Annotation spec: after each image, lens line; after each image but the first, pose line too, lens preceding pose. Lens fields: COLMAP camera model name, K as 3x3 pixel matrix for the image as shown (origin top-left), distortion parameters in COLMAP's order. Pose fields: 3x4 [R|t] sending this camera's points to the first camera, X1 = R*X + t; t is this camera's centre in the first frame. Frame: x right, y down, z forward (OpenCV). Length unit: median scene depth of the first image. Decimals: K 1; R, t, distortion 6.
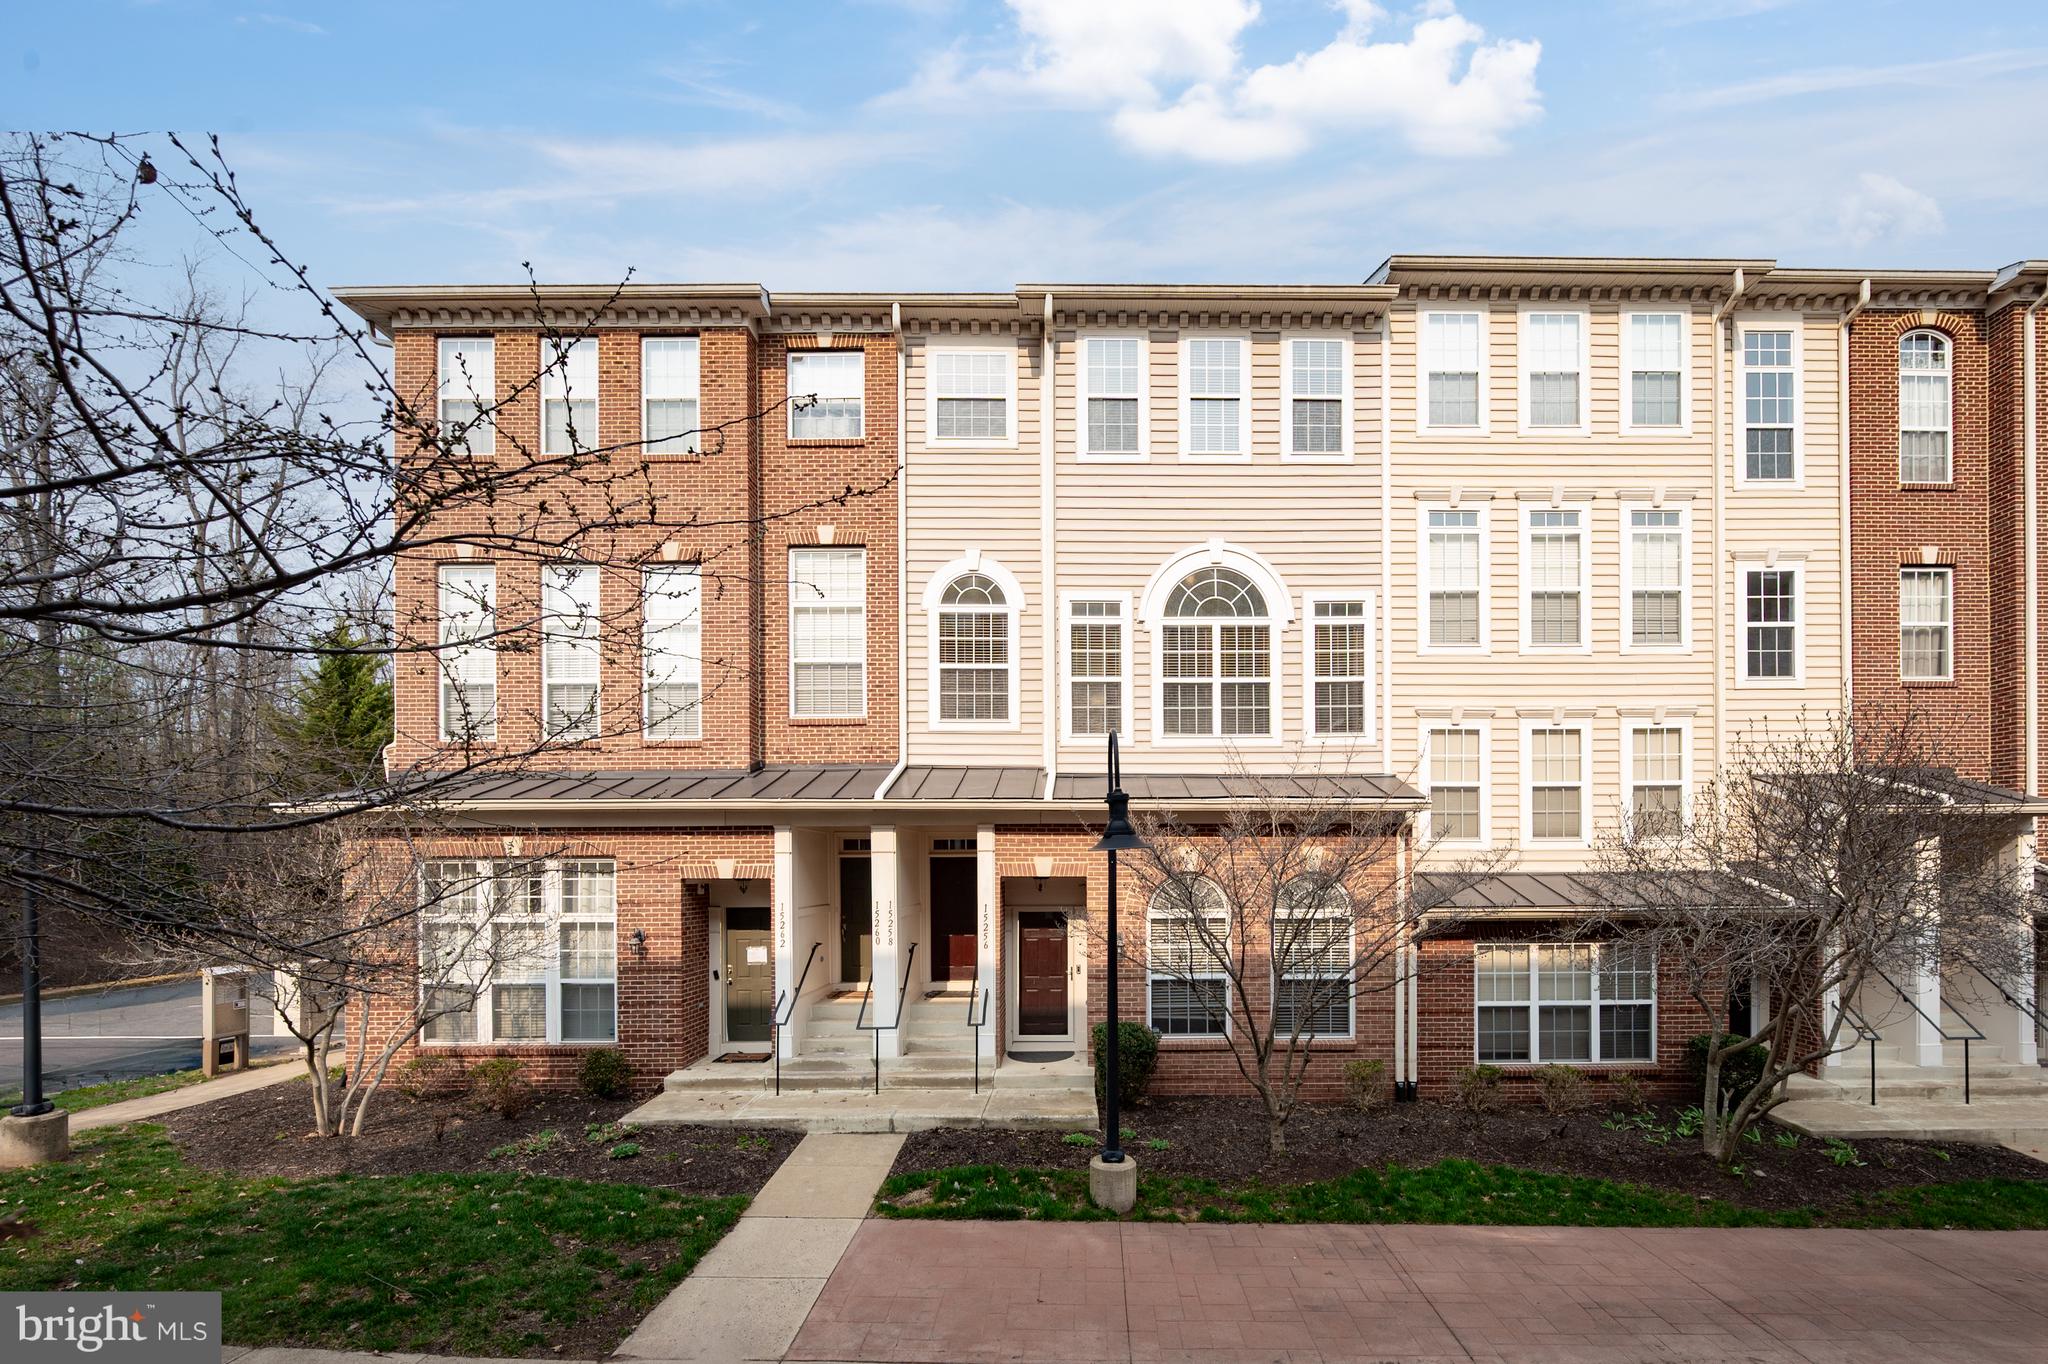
lens RADIAL K [[810.2, 0, 1023.9], [0, 810.2, 912.0], [0, 0, 1]] dist [0.001348, 0.000035]
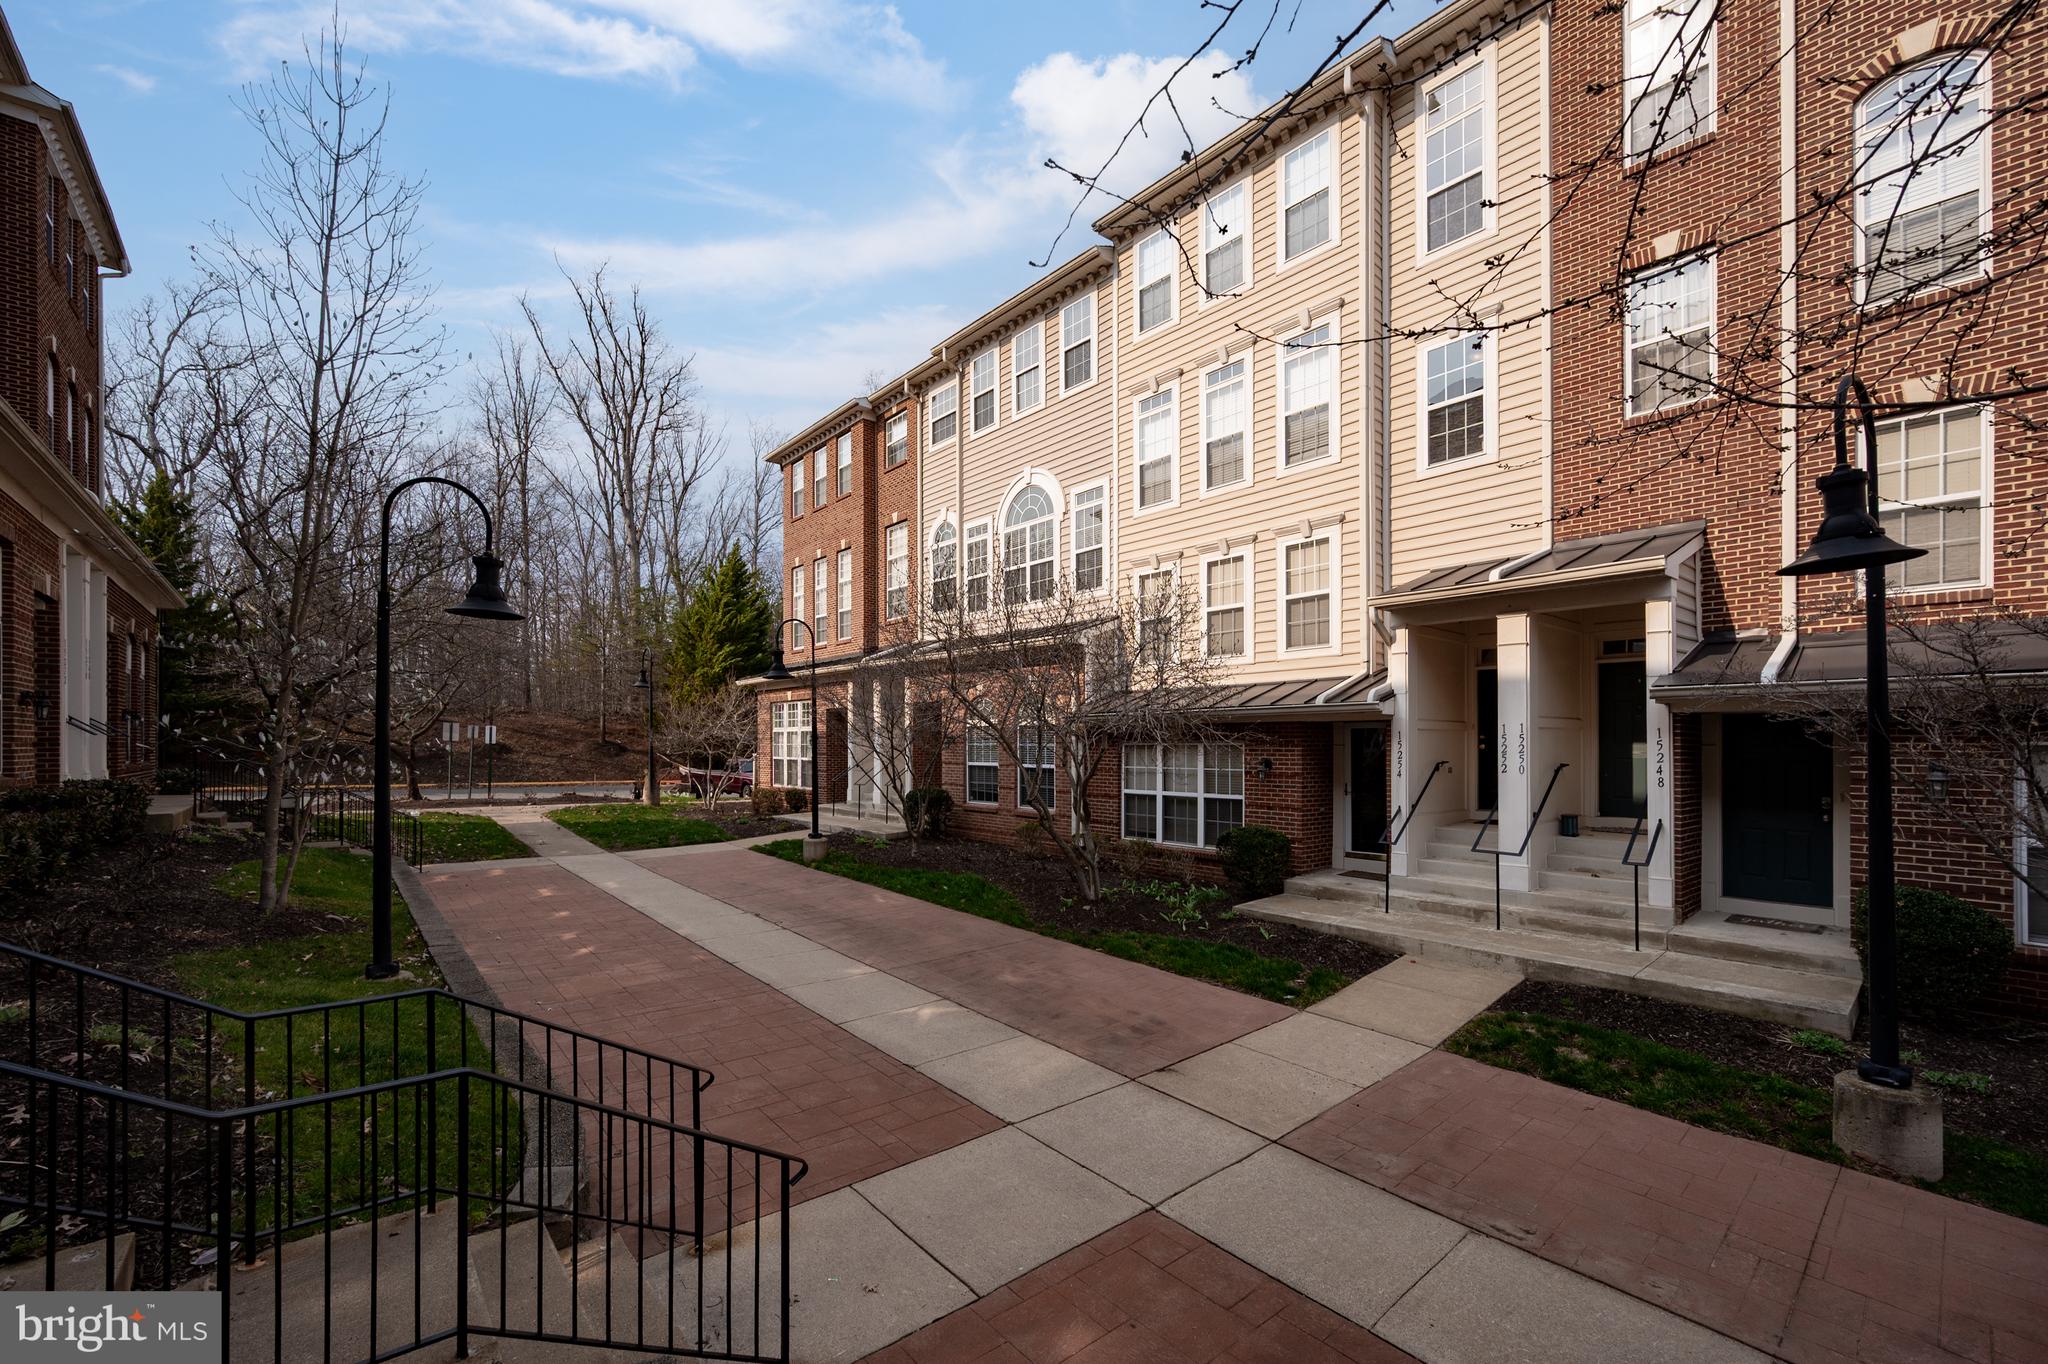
lens RADIAL K [[827.0, 0, 1023.4], [0, 827.0, 735.6], [0, 0, 1]] dist [-0.000034, -0.000035]
pose [[0.641665, 0.001581, -0.766984, 1.366735], [0.006006, 0.999957, 0.007086, 0.012254], [0.766962, -0.009153, 0.641628, 0.034243]]
